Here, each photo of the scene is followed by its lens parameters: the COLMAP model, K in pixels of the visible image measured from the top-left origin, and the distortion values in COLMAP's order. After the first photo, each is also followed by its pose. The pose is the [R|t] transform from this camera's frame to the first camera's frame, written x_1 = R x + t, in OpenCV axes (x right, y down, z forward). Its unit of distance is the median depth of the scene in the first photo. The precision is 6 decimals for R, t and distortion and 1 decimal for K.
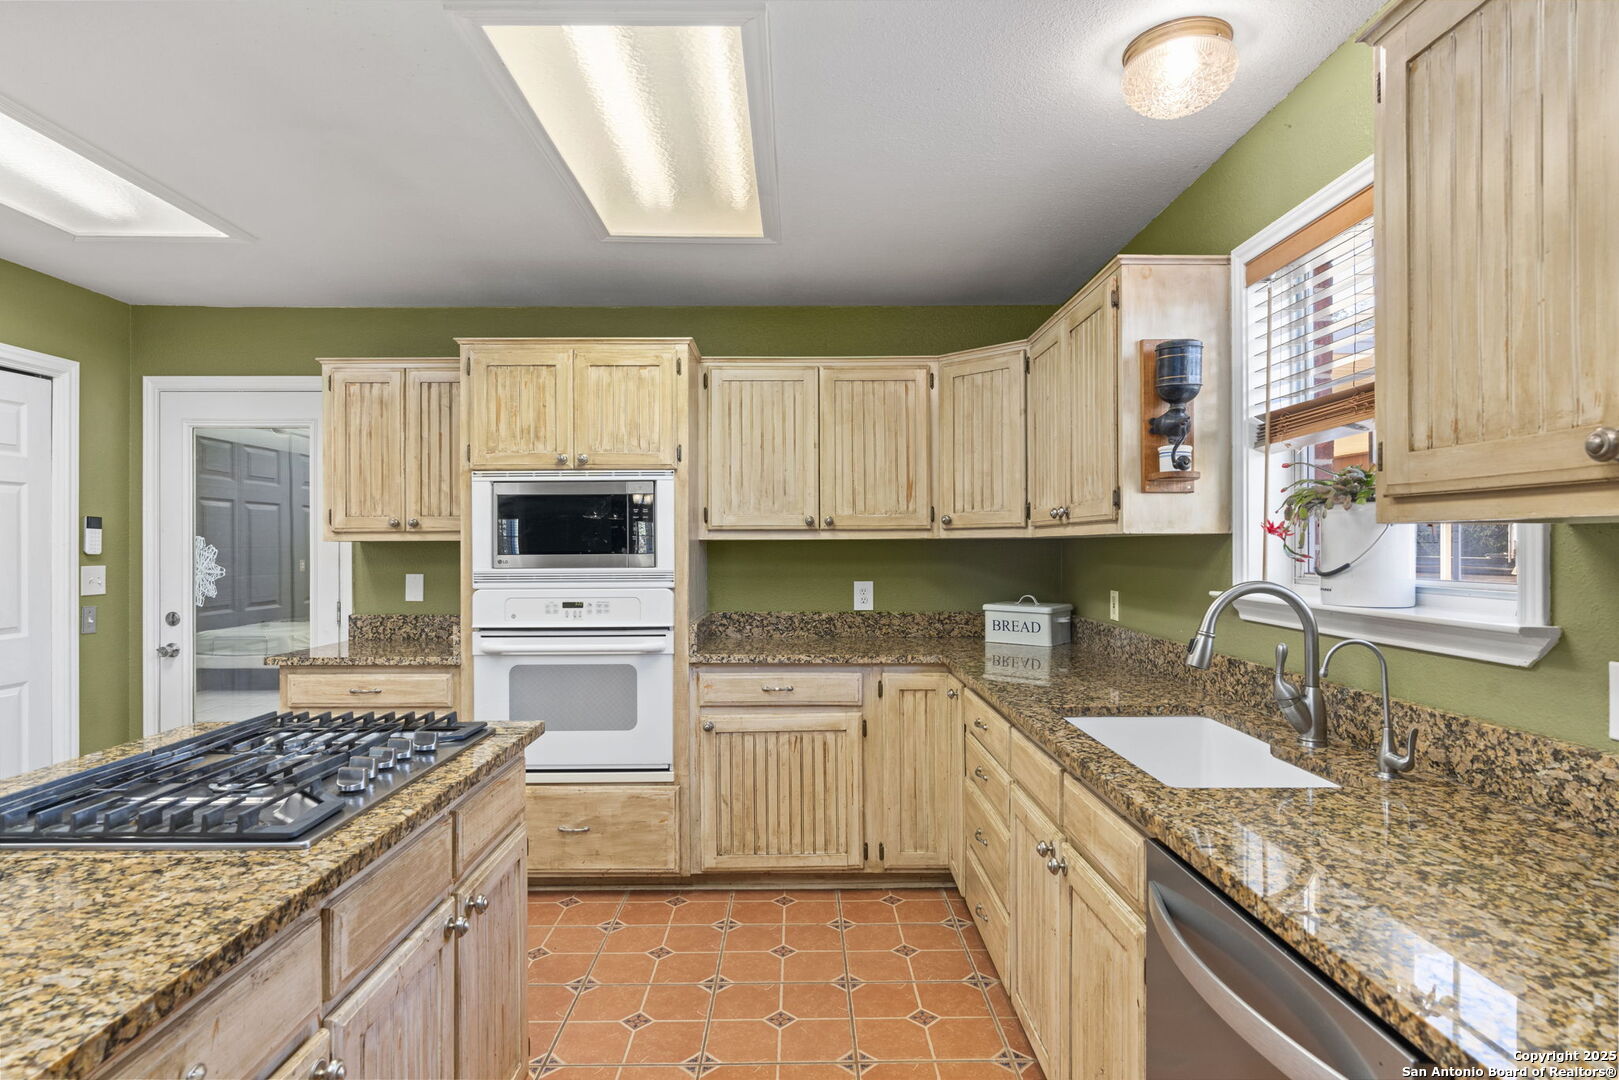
lens RADIAL K [[853.5, 0, 807.2], [0, 853.5, 549.8], [0, 0, 1]] dist [0.002751, -0.002143]
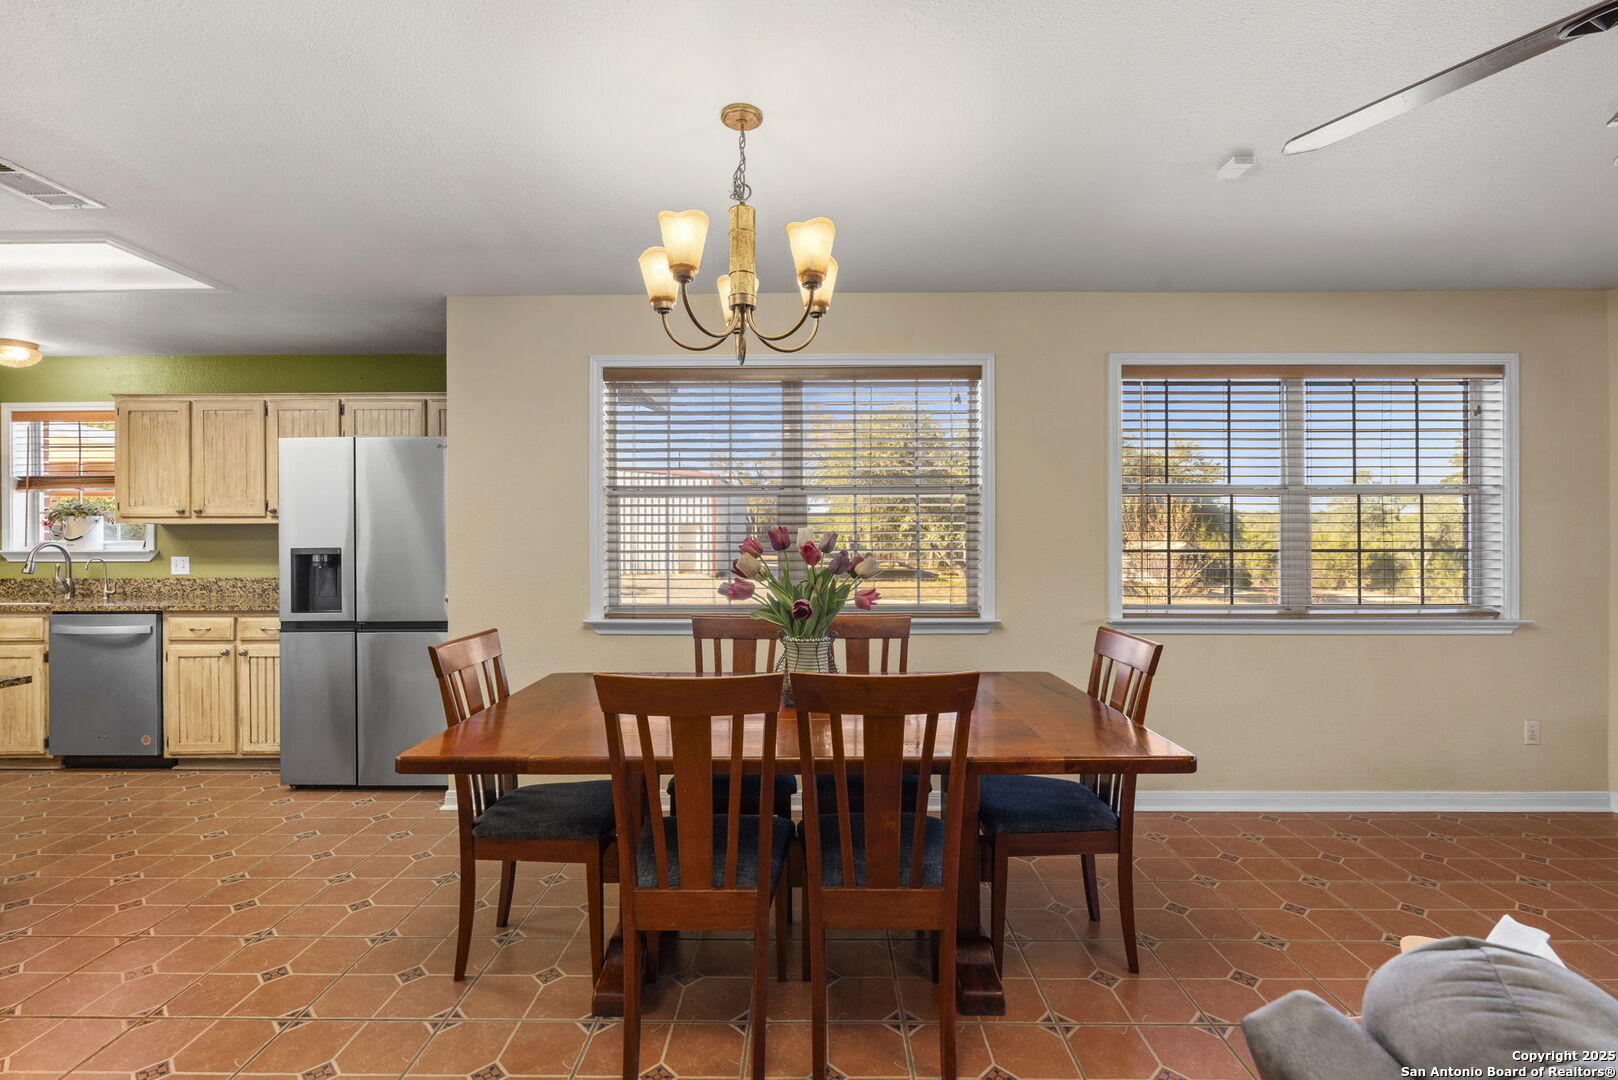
lens RADIAL K [[753.6, 0, 806.4], [0, 753.6, 535.3], [0, 0, 1]] dist [0.000604, -0.001058]
pose [[0.032678, 0.002353, 0.999463, -1.053270], [0.009462, 0.999952, -0.002663, 0.024954], [-0.999421, 0.009544, 0.032654, -0.889388]]
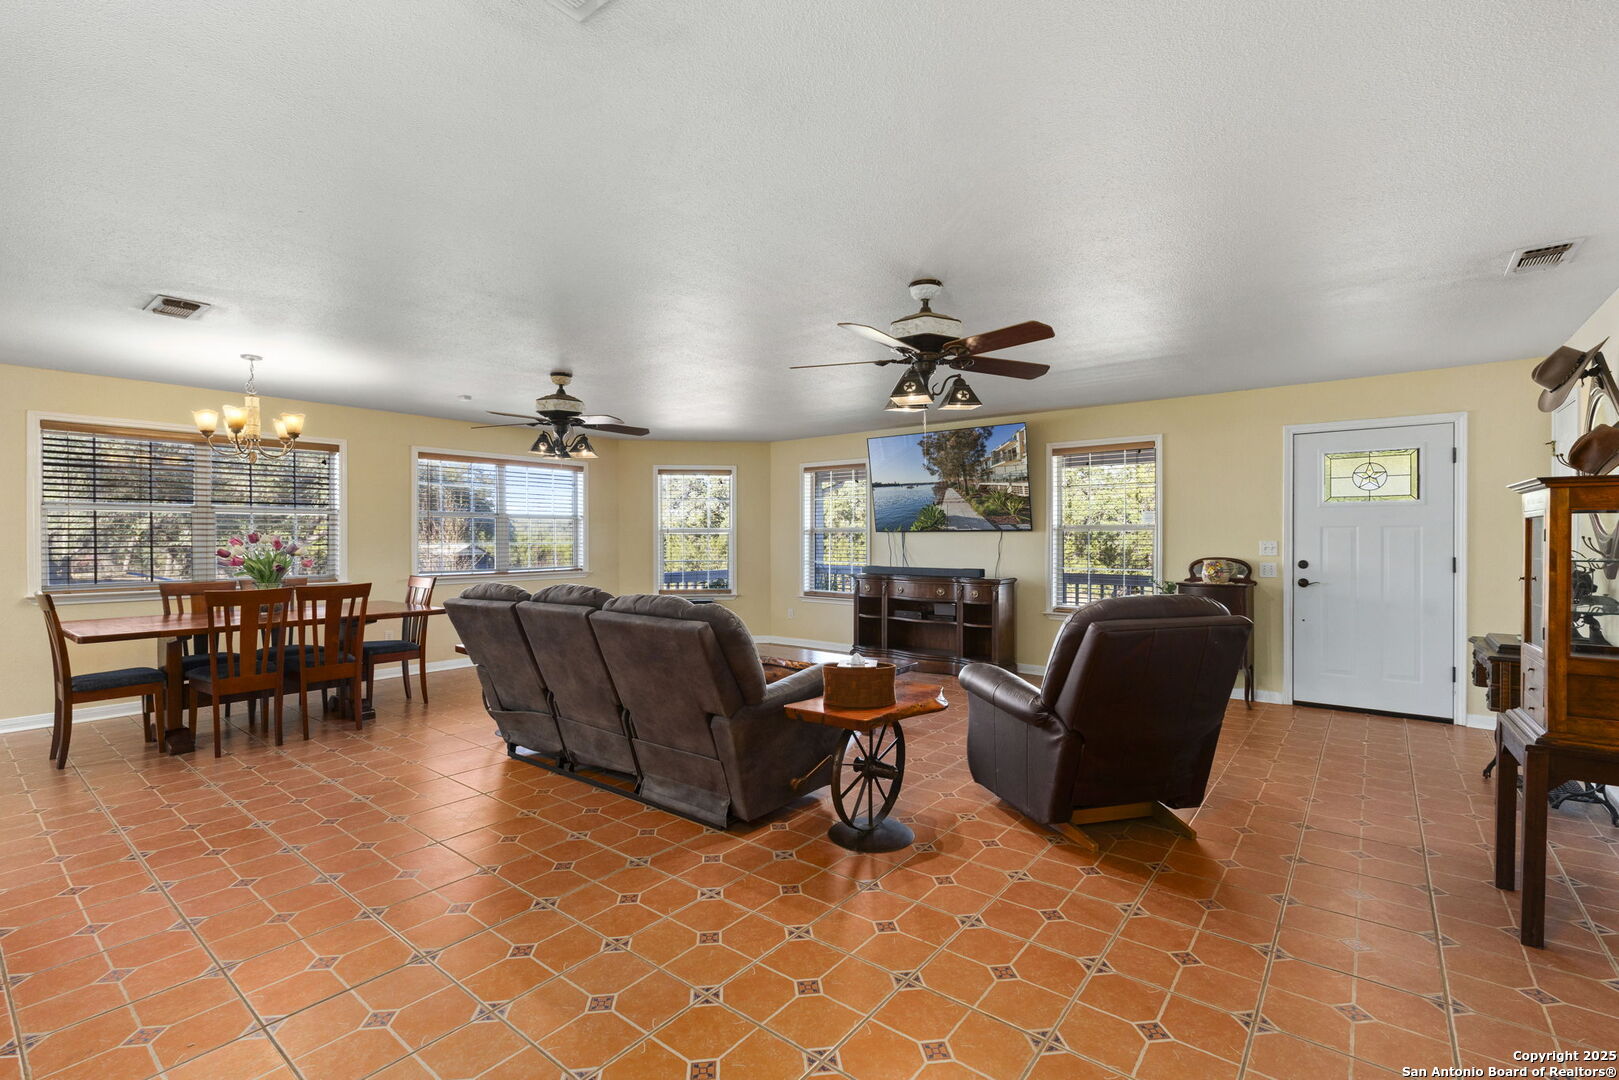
lens RADIAL K [[714.3, 0, 816.7], [0, 714.3, 537.8], [0, 0, 1]] dist [-0.002384, 0.000070]
pose [[-0.775669, 0.004540, 0.631123, -2.130762], [0.010075, 0.999936, 0.005190, 0.030455], [-0.631059, 0.010384, -0.775665, -0.442776]]
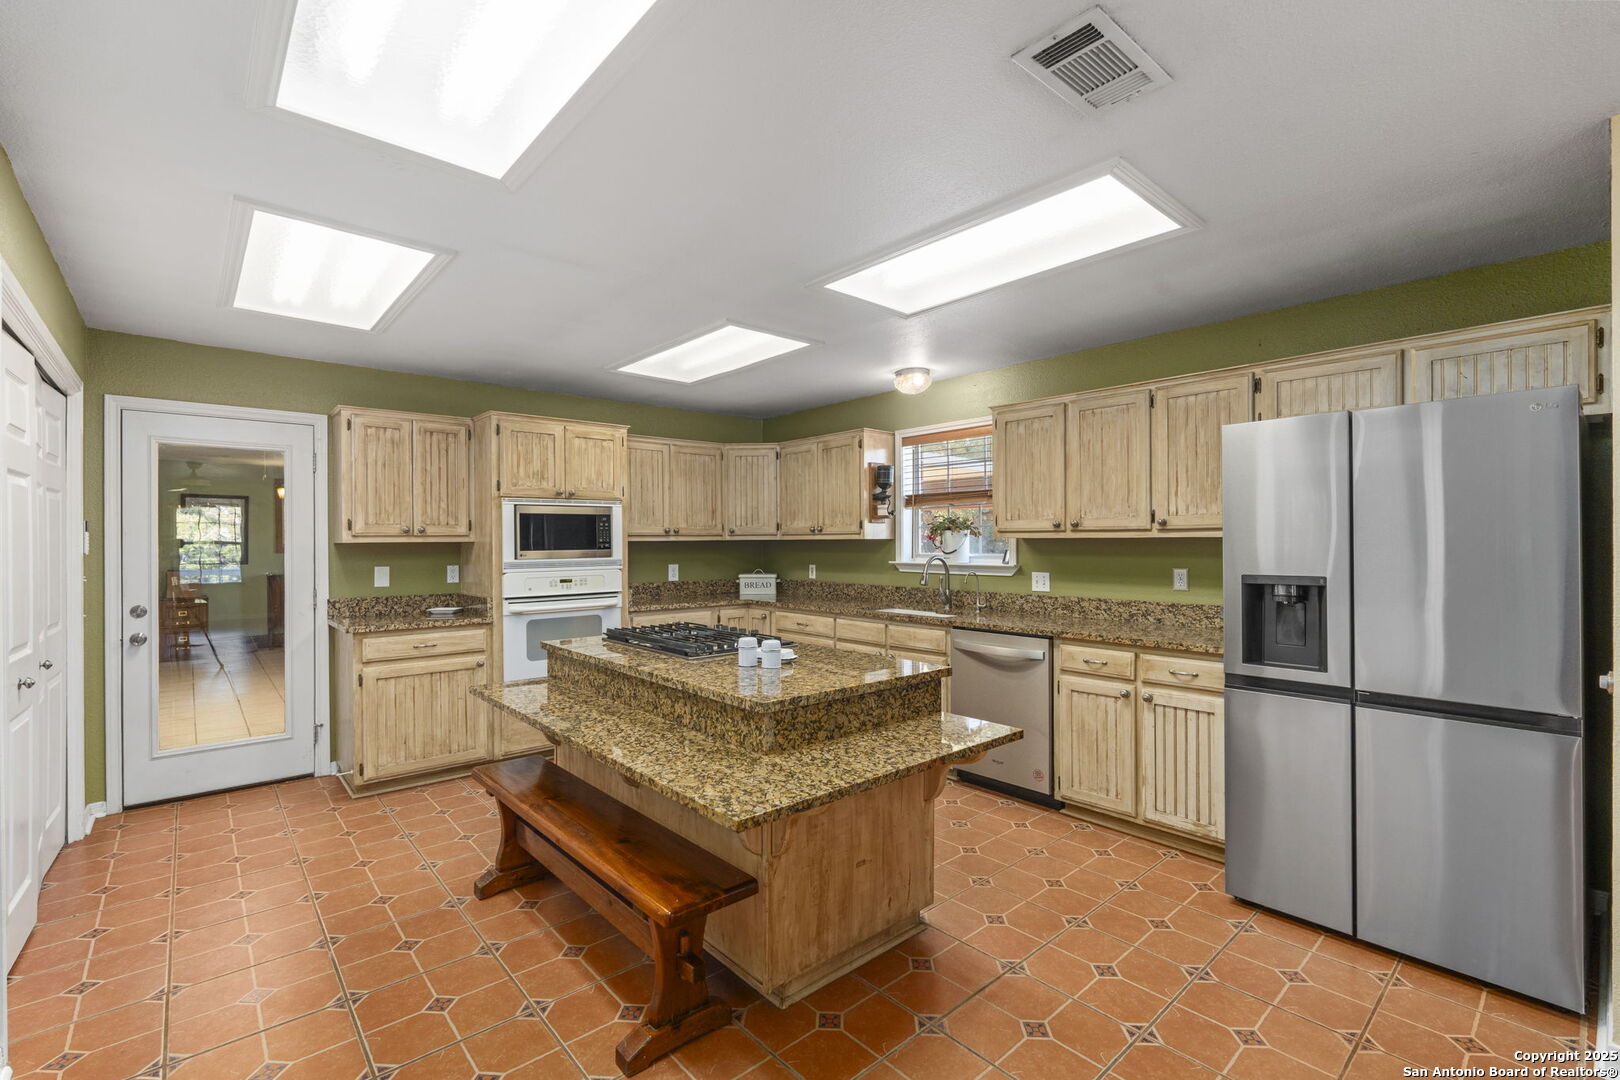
lens RADIAL K [[714.8, 0, 804.3], [0, 714.8, 539.3], [0, 0, 1]] dist [-0.002384, 0.000070]
pose [[0.763530, -0.000172, 0.645772, -0.810352], [0.006246, 0.999955, -0.007120, -0.003103], [-0.645742, 0.009470, 0.763497, -0.349493]]
